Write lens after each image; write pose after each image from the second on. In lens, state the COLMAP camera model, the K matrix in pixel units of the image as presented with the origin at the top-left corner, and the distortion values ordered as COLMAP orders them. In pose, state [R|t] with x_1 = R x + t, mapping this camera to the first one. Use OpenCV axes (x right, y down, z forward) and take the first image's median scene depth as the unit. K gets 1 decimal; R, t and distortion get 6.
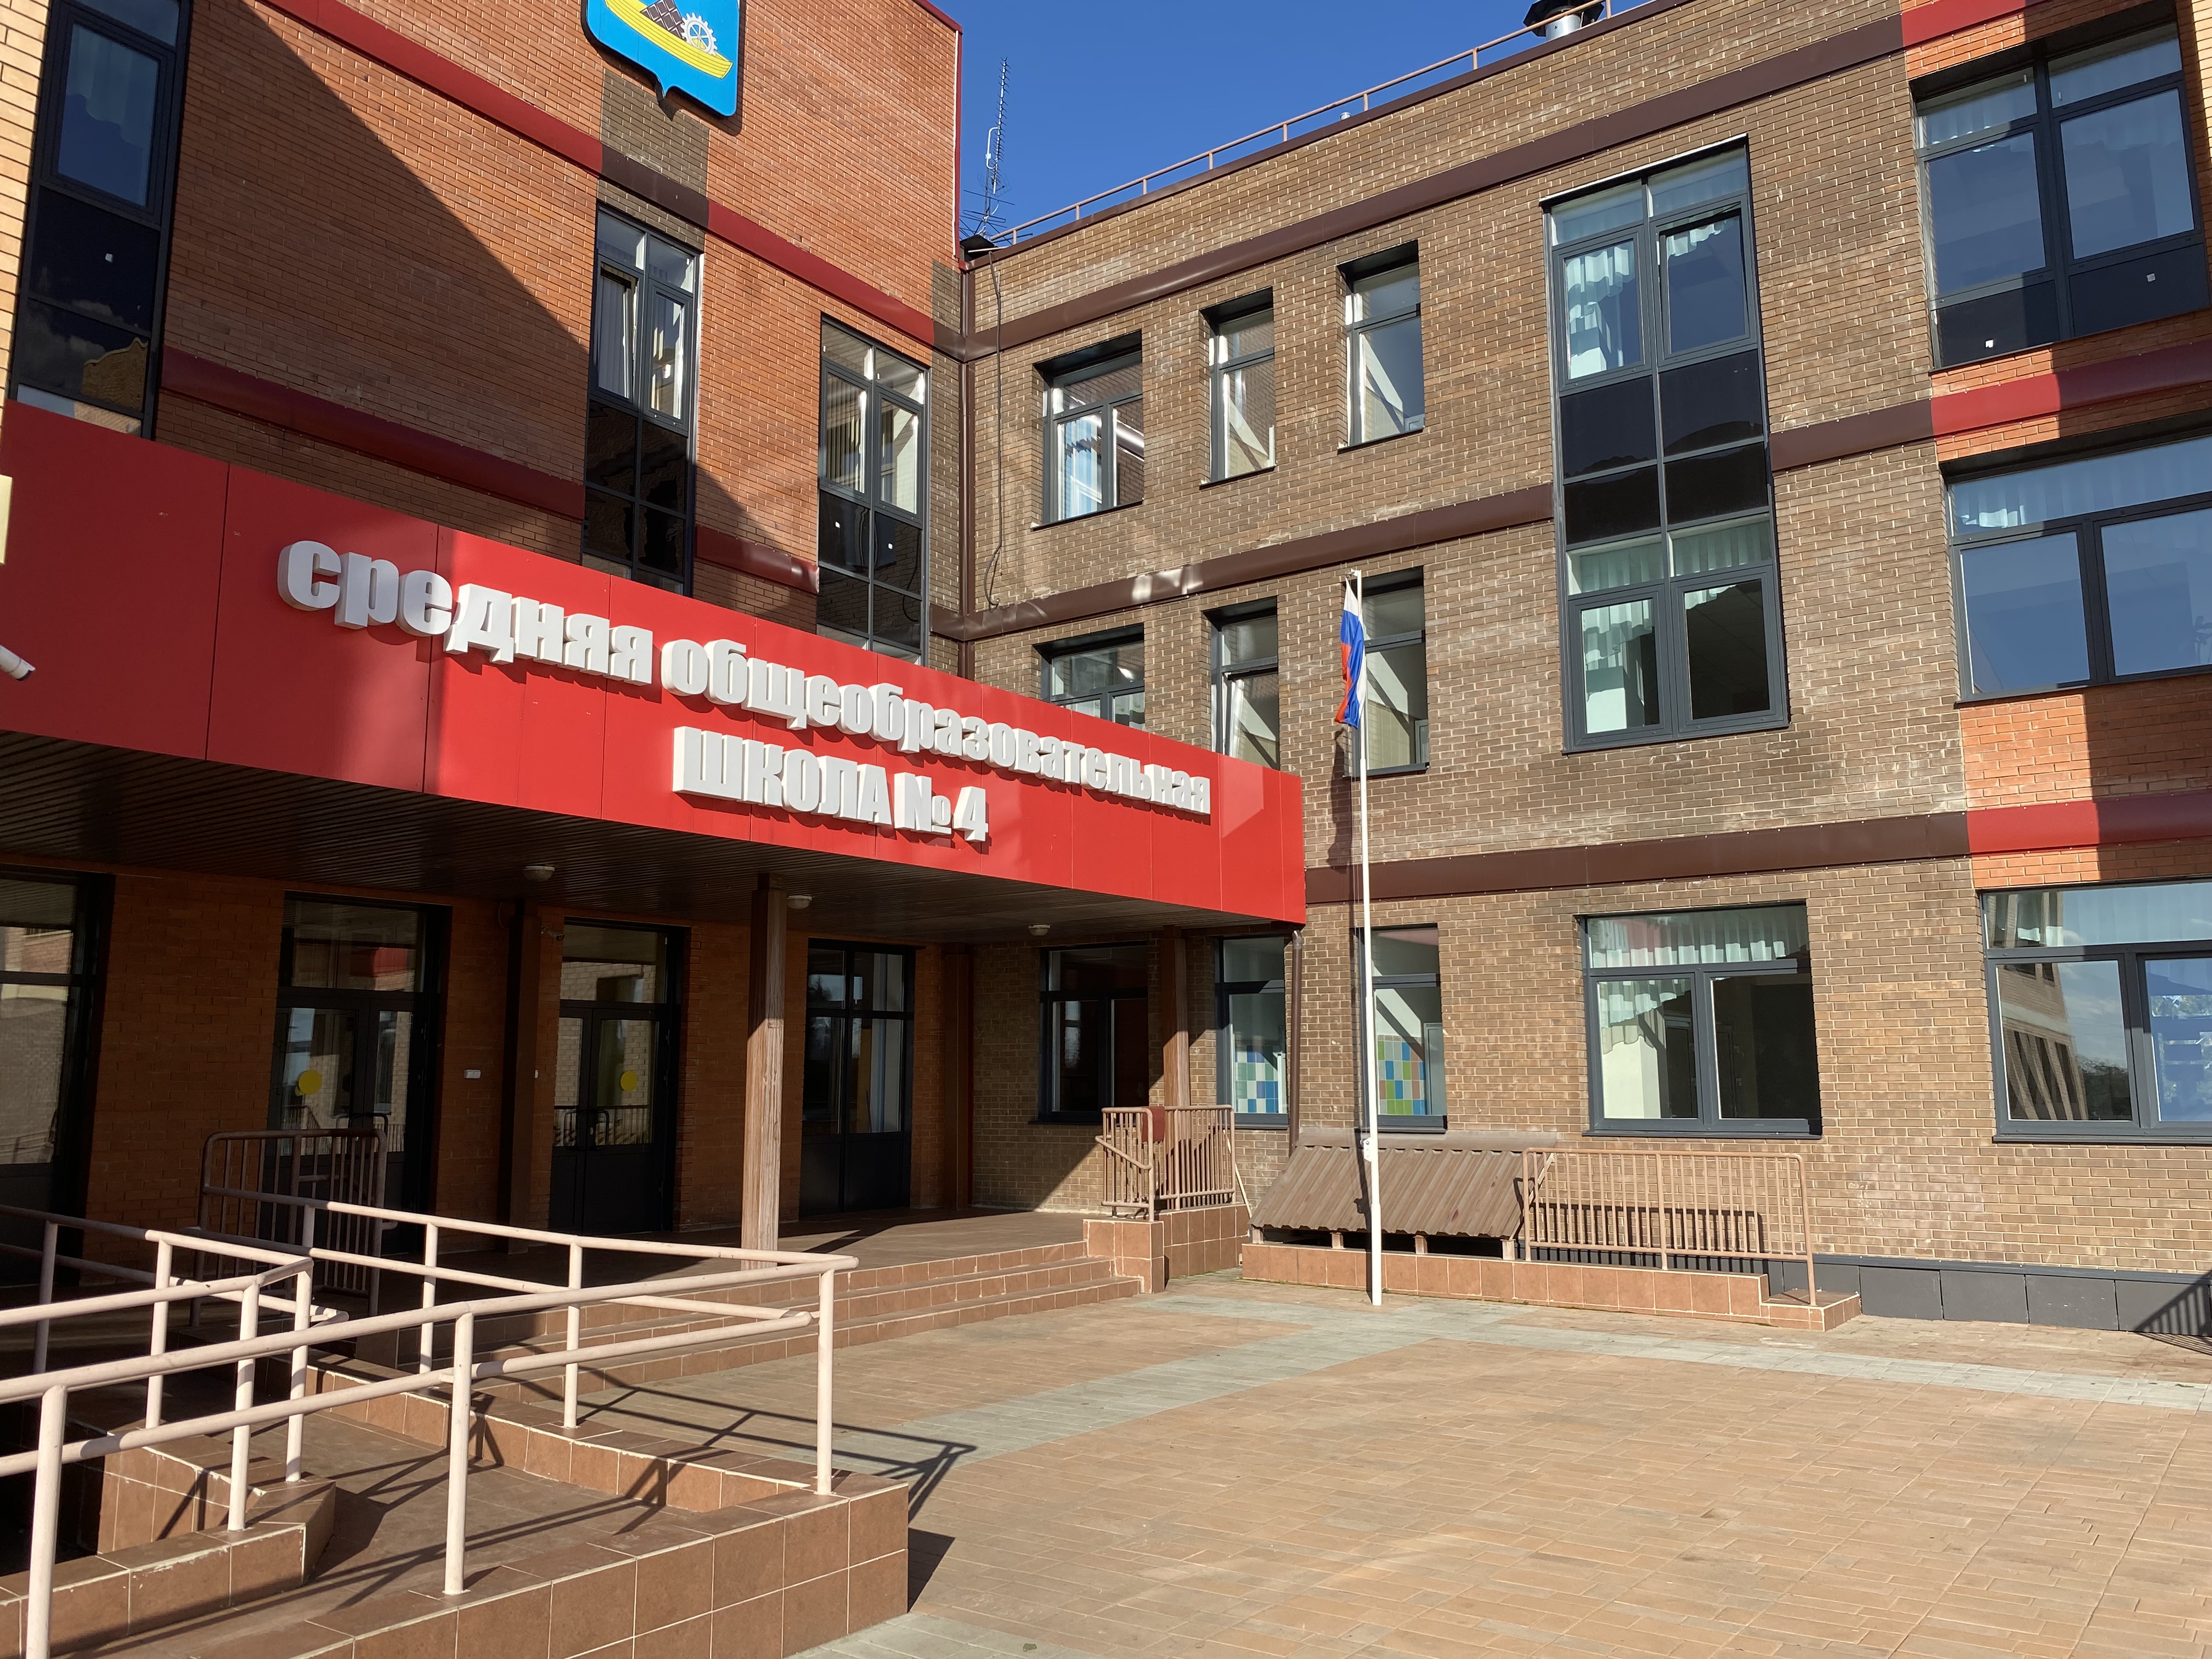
lens RADIAL K [[1706.1, 0, 1106.0], [0, 1706.1, 829.5], [0, 0, 1]] dist [0.070813, -0.150876]
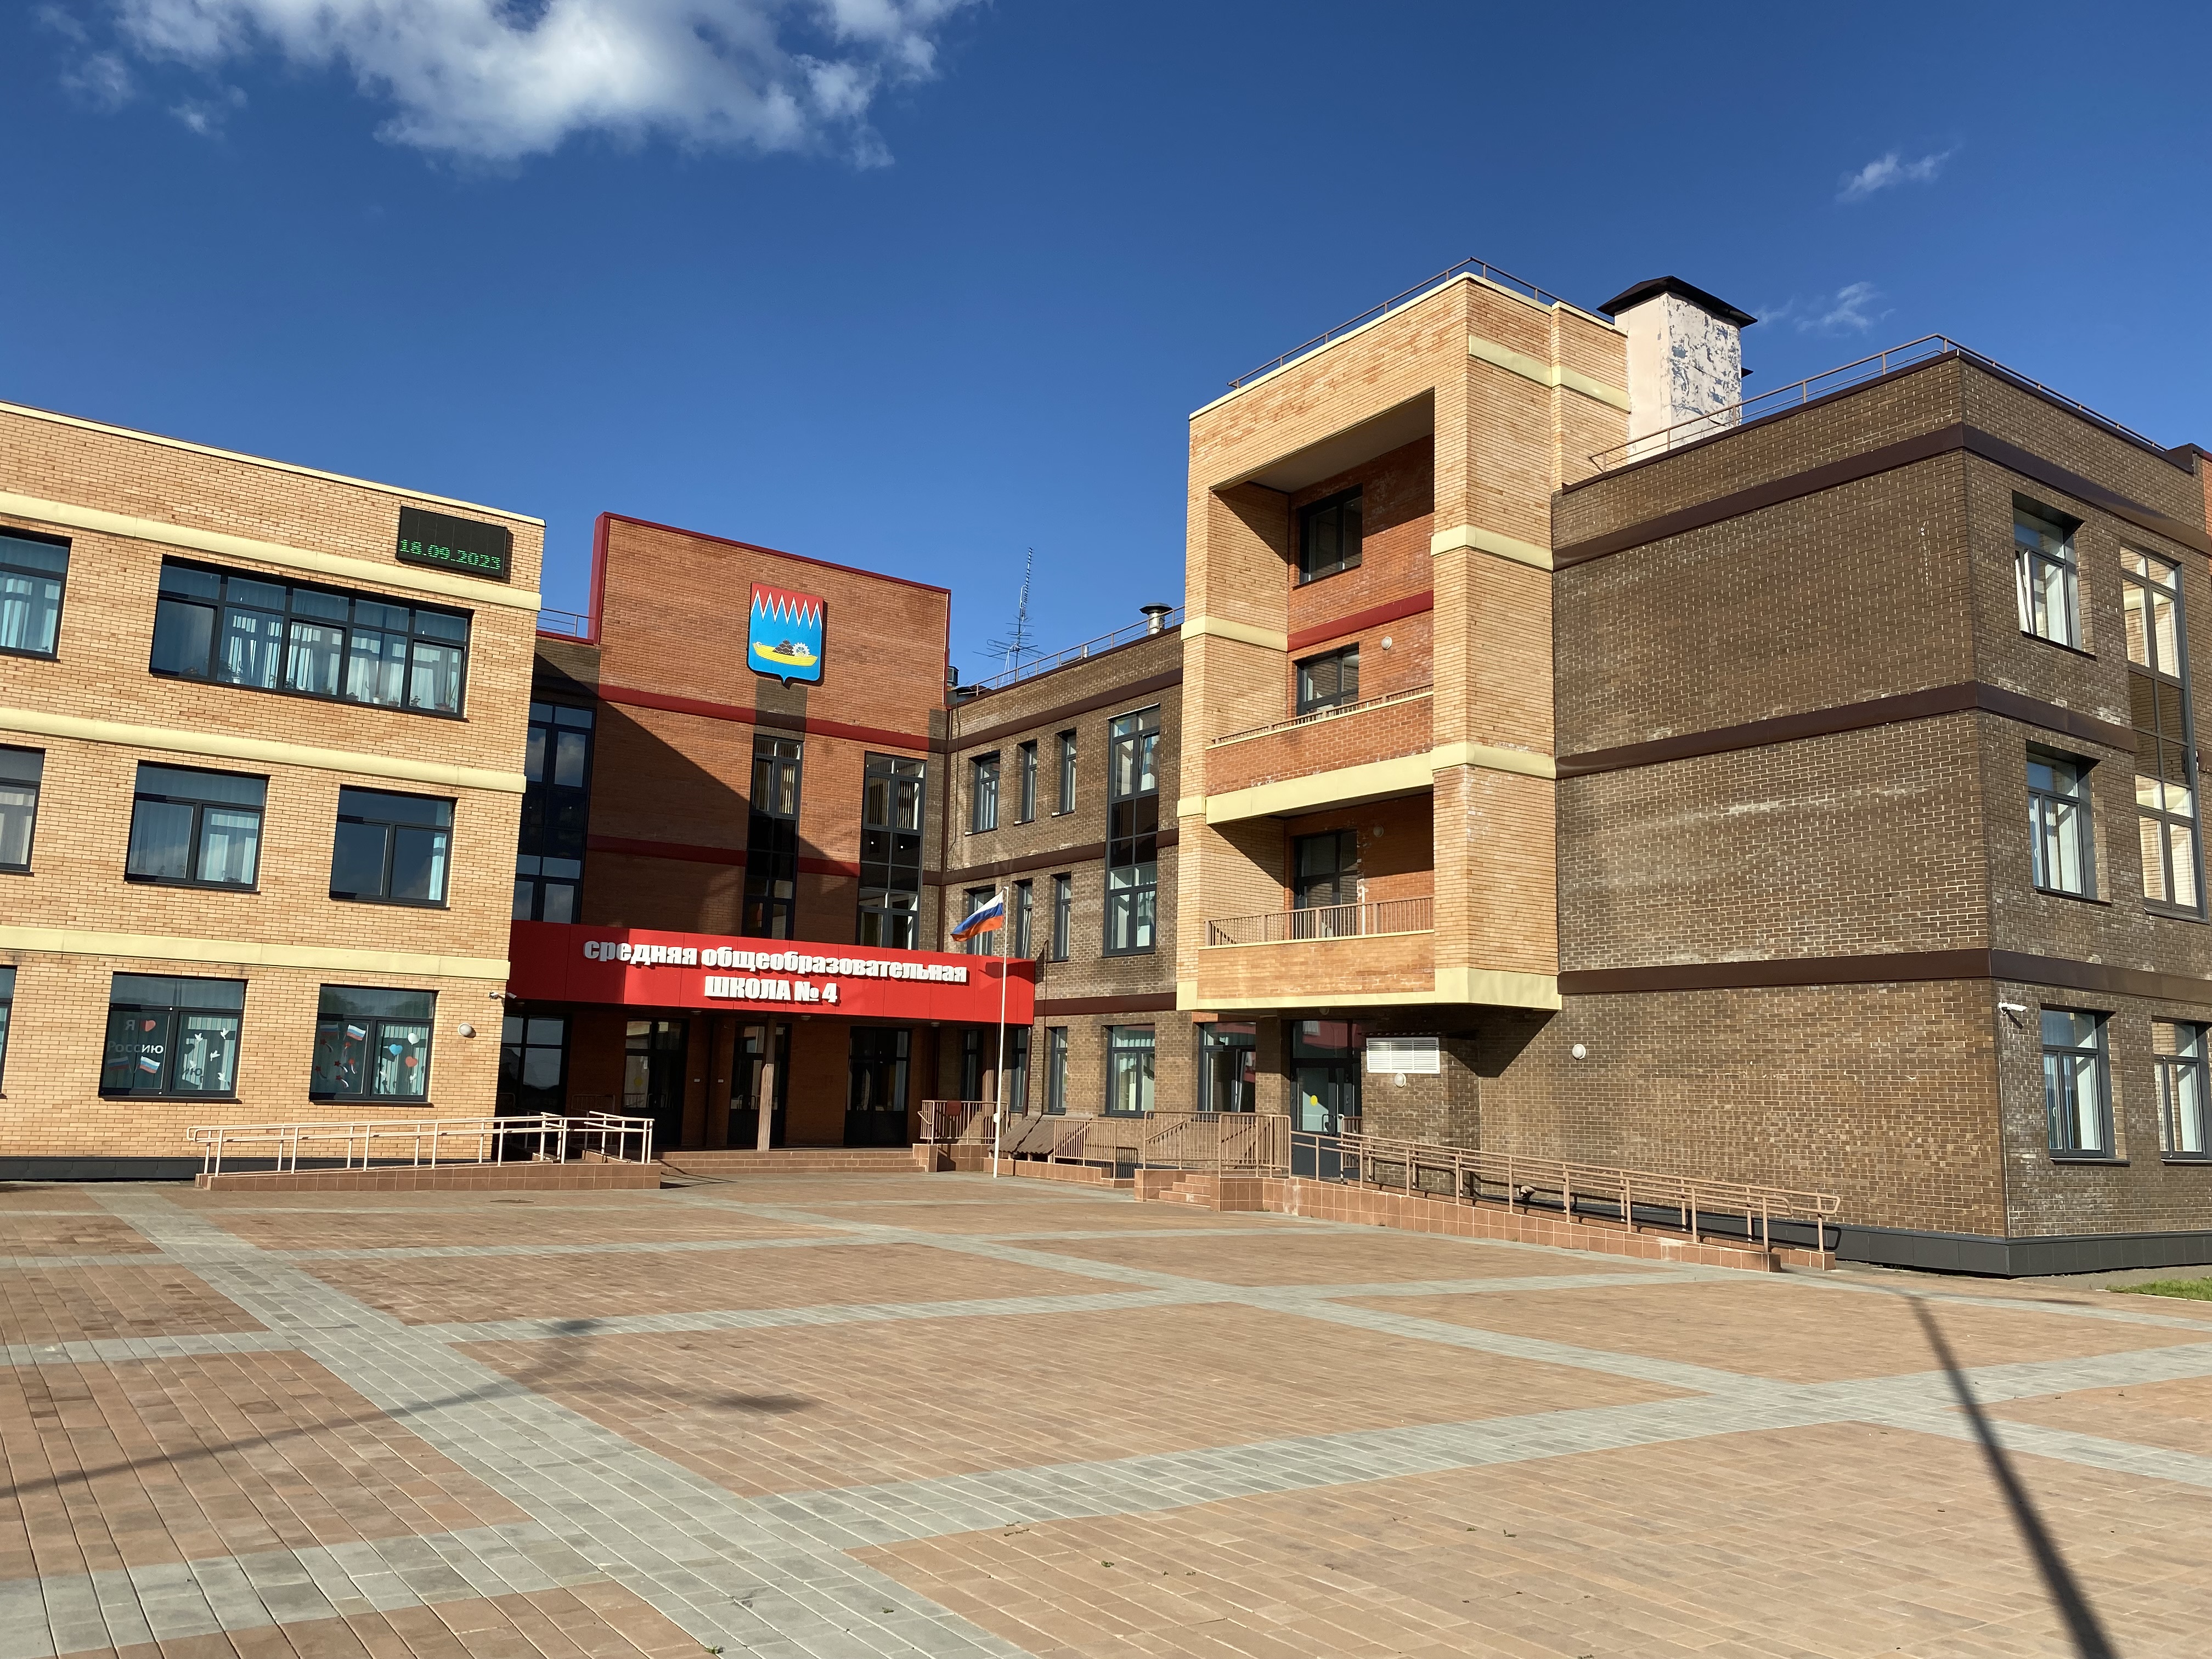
lens RADIAL K [[1706.1, 0, 1106.0], [0, 1706.1, 829.5], [0, 0, 1]] dist [0.070813, -0.150876]
pose [[0.946595, -0.023789, -0.321546, 1.010308], [0.020552, 0.999698, -0.013458, -0.184678], [0.321770, 0.006131, 0.946798, -1.225384]]
